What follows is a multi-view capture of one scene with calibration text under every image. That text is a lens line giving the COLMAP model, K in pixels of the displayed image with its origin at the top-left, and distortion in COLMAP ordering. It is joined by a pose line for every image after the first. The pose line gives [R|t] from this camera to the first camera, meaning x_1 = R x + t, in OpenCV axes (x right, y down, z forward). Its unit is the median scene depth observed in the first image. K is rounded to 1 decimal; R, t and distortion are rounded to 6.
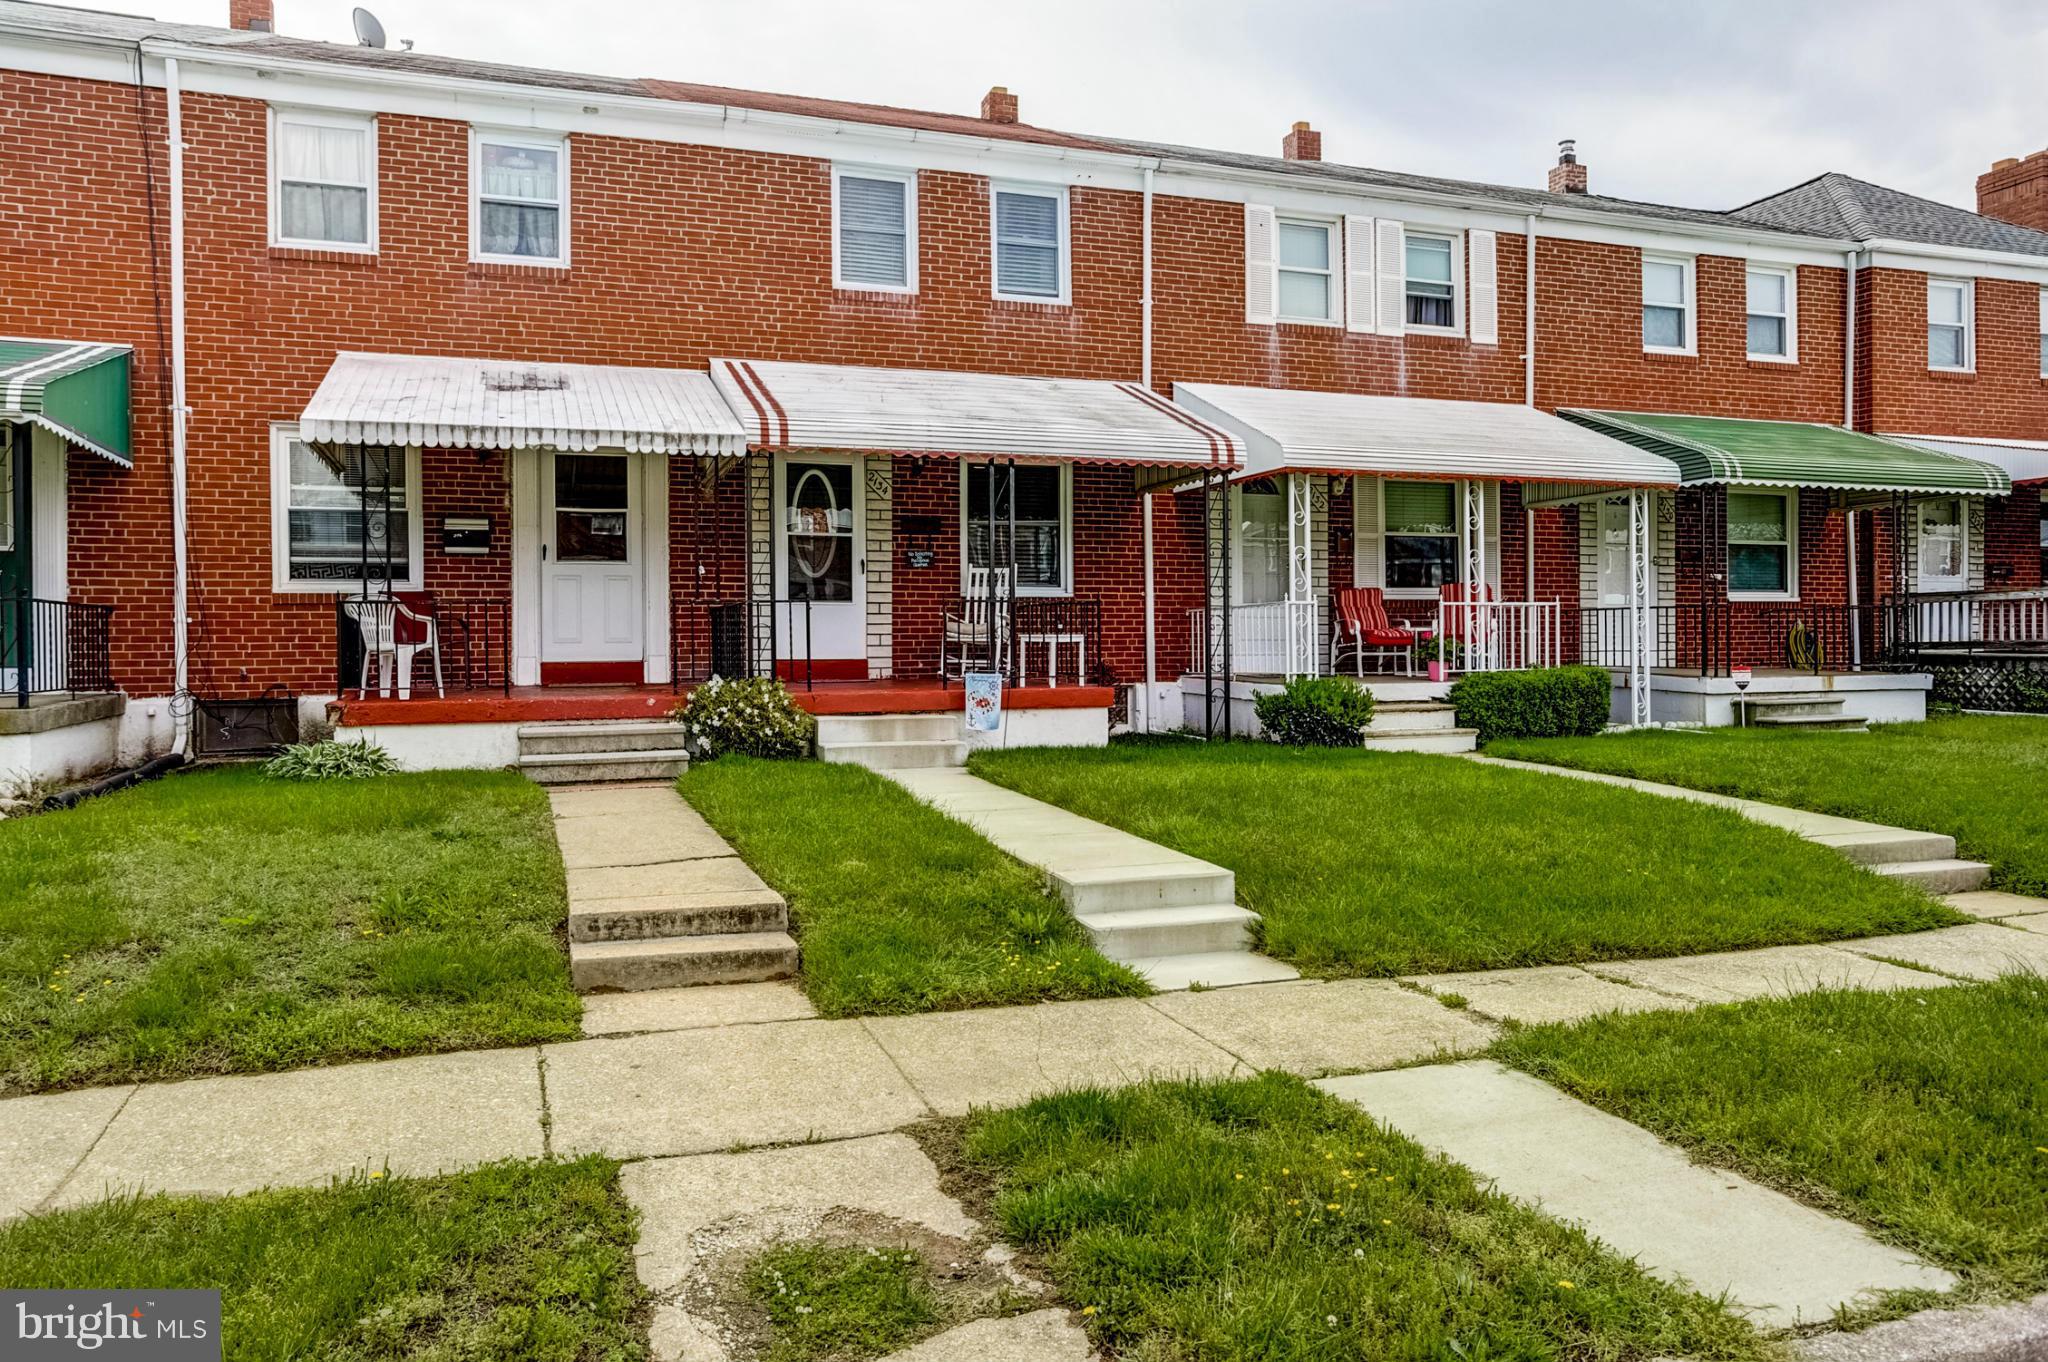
lens RADIAL K [[1383.6, 0, 1034.1], [0, 1383.6, 676.9], [0, 0, 1]] dist [-0.036731, 0.042909]
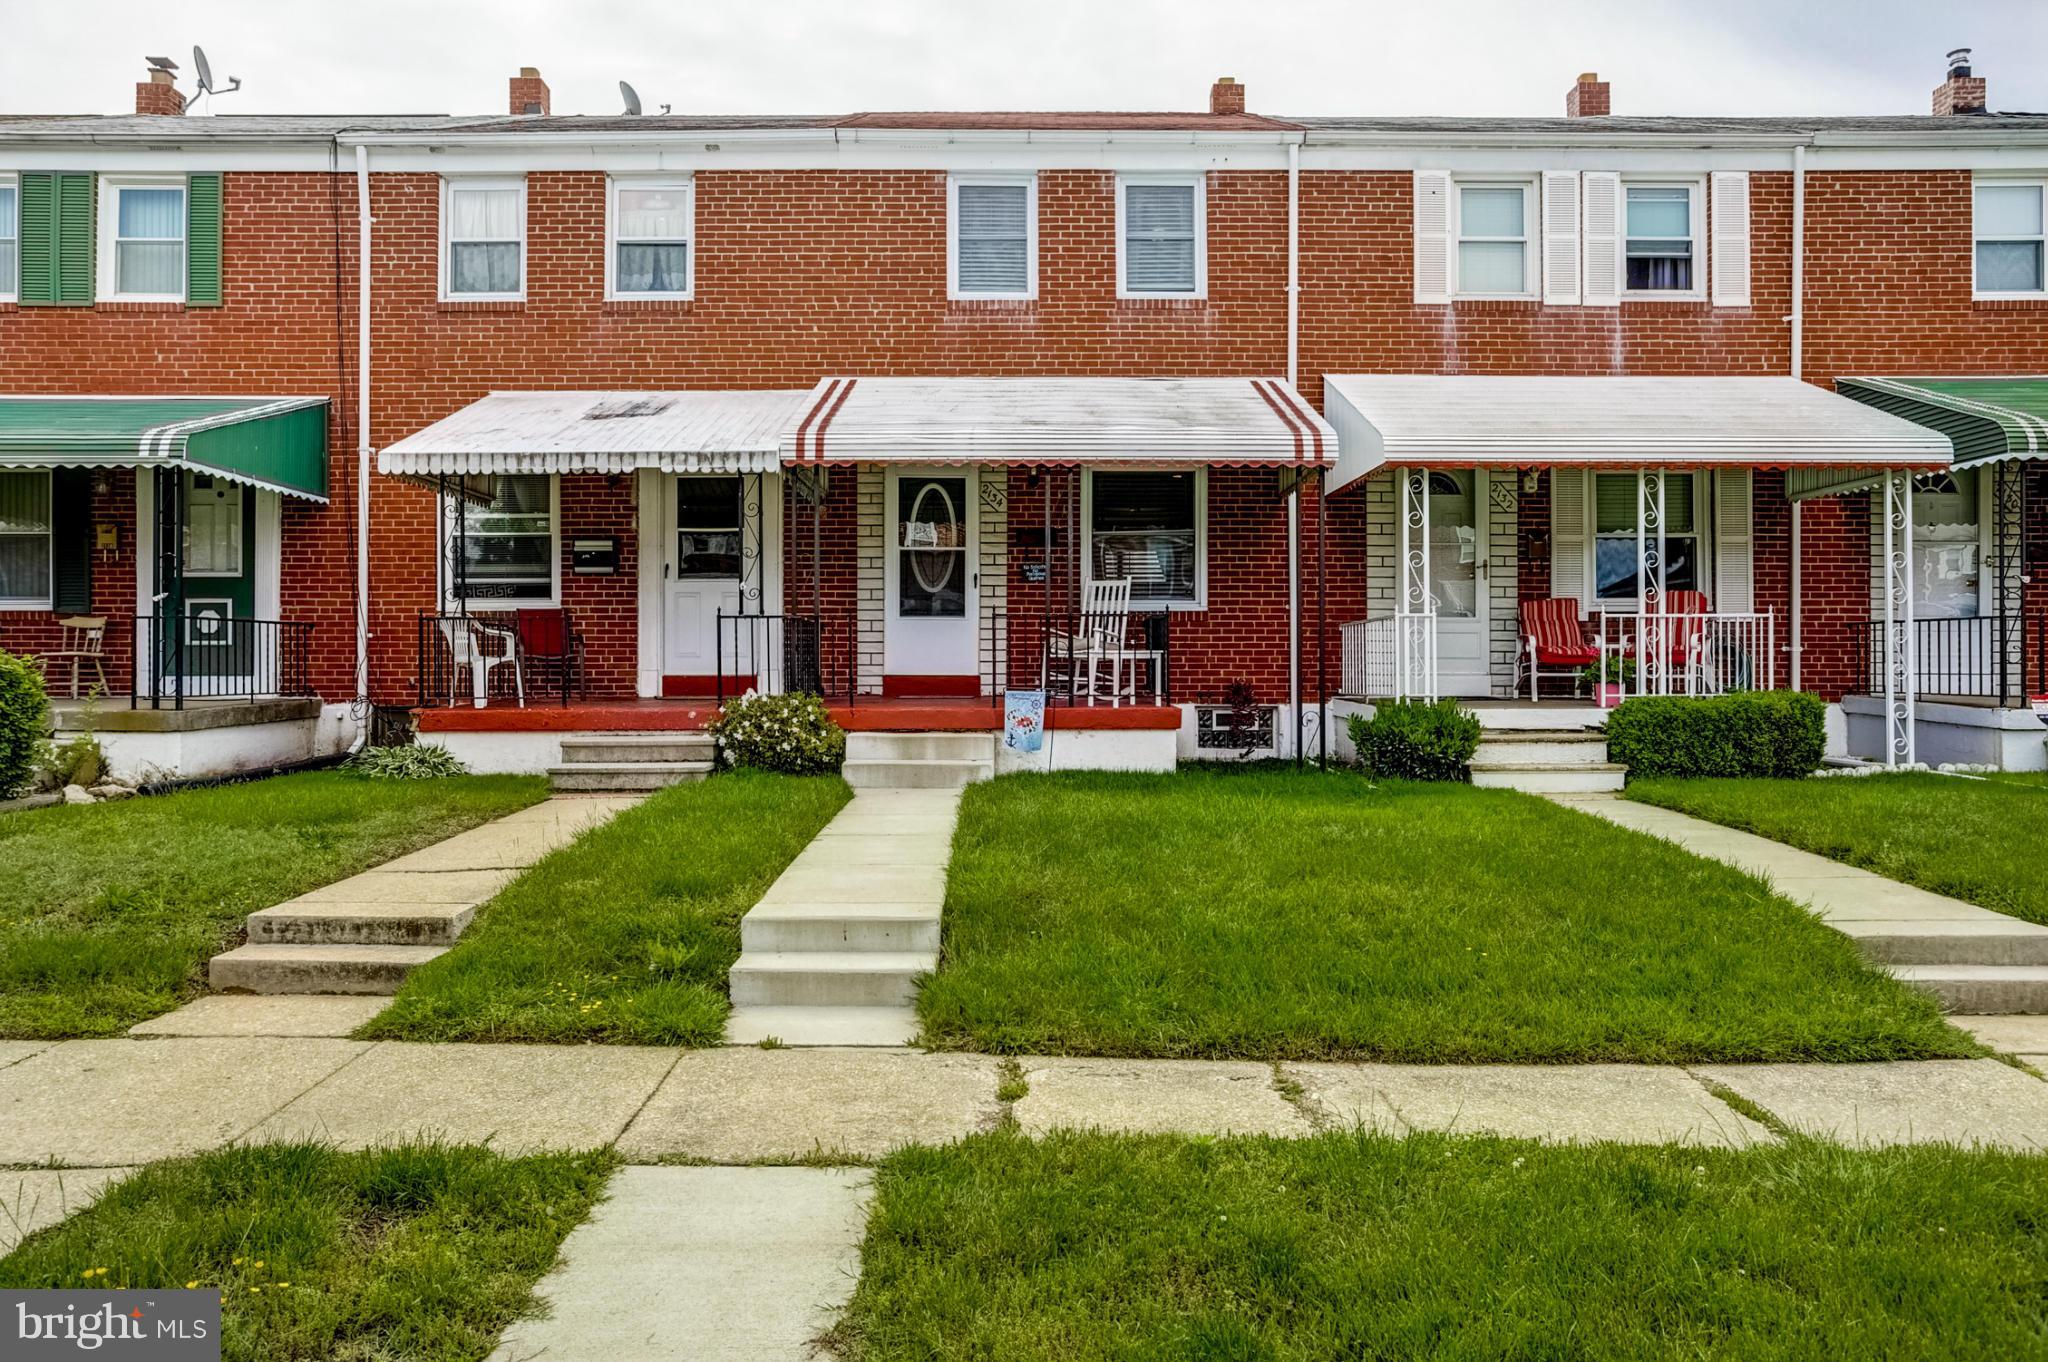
lens RADIAL K [[1383.6, 0, 1008.4], [0, 1383.6, 680.5], [0, 0, 1]] dist [-0.036731, 0.042909]
pose [[0.946274, 0.010343, -0.323201, 0.233359], [-0.013444, 0.999883, -0.007364, -0.002333], [0.323087, 0.011313, 0.946302, 0.086596]]
